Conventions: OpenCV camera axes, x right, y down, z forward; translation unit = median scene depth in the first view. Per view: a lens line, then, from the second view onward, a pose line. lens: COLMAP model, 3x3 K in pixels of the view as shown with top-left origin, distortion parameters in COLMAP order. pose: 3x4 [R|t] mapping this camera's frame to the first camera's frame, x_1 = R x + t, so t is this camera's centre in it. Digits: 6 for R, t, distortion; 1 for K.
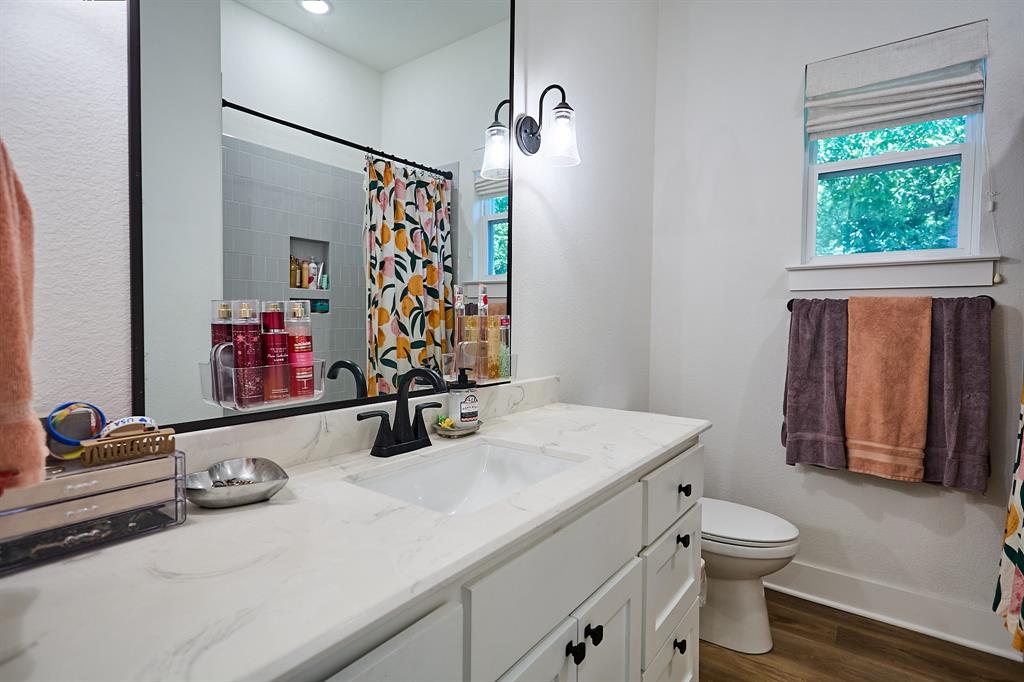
lens RADIAL K [[505.2, 0, 513.0], [0, 505.2, 338.2], [0, 0, 1]] dist [0.003577, -0.000327]
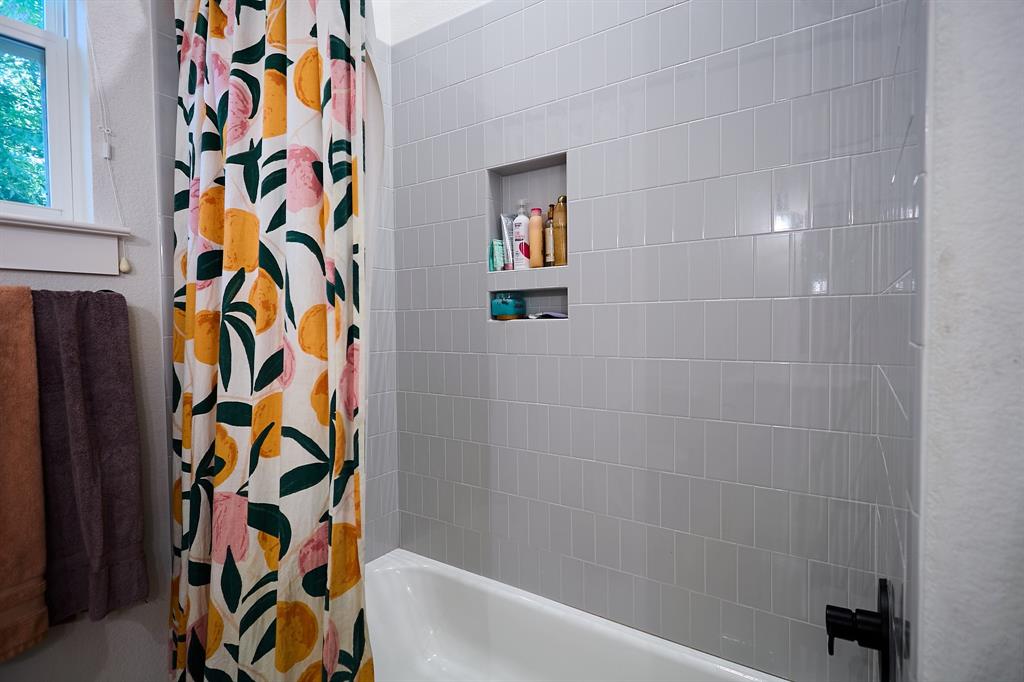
lens RADIAL K [[505.2, 0, 513.0], [0, 505.2, 338.2], [0, 0, 1]] dist [0.003577, -0.000327]
pose [[-0.048563, -0.042572, 0.997912, 0.271304], [0.046299, 0.997921, 0.044826, -0.029348], [-0.997747, 0.048379, -0.046491, 0.531220]]
